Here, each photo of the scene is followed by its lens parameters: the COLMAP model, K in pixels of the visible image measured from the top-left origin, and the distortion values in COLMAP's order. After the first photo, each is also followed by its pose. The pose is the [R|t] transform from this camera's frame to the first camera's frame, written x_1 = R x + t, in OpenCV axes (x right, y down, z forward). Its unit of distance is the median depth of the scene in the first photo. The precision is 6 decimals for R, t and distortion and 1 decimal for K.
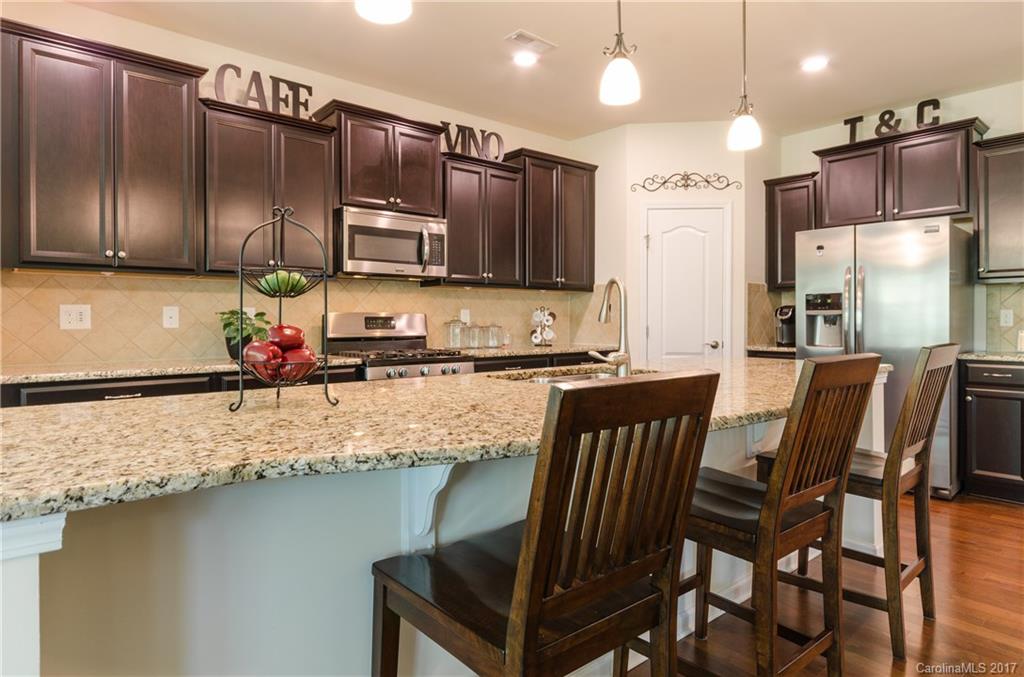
lens RADIAL K [[596.9, 0, 513.5], [0, 596.9, 323.8], [0, 0, 1]] dist [0.008901, 0.000665]
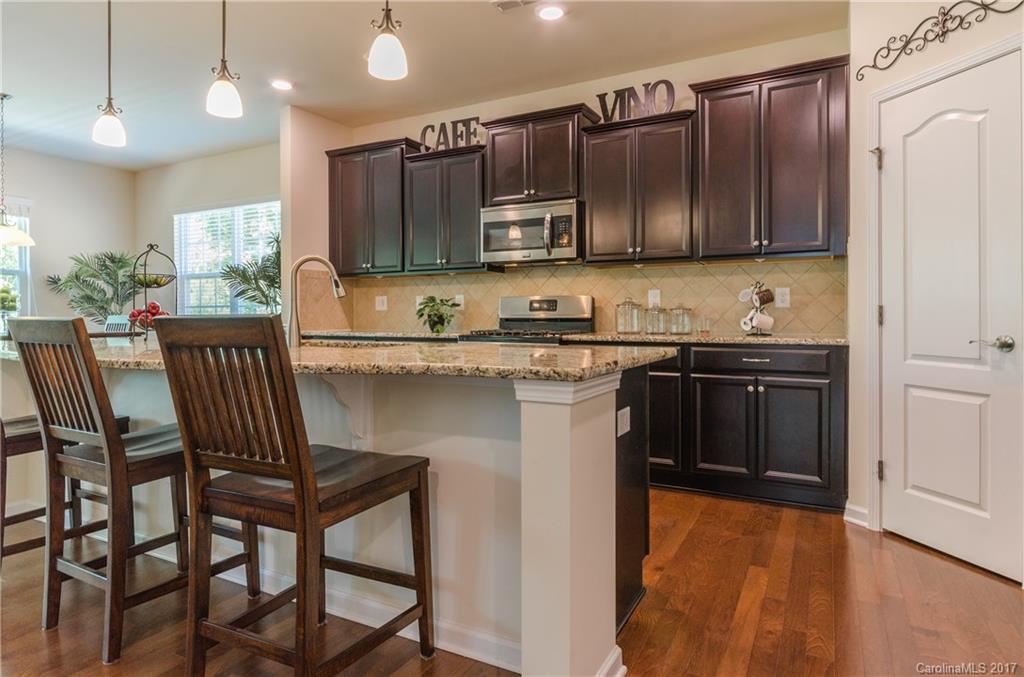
lens RADIAL K [[583.6, 0, 512.4], [0, 583.6, 319.6], [0, 0, 1]] dist [-0.010592, -0.000280]
pose [[0.362729, 0.006753, -0.931870, 0.715340], [-0.004015, 0.999976, 0.005684, 0.017914], [0.931886, 0.001680, 0.362747, 0.540877]]
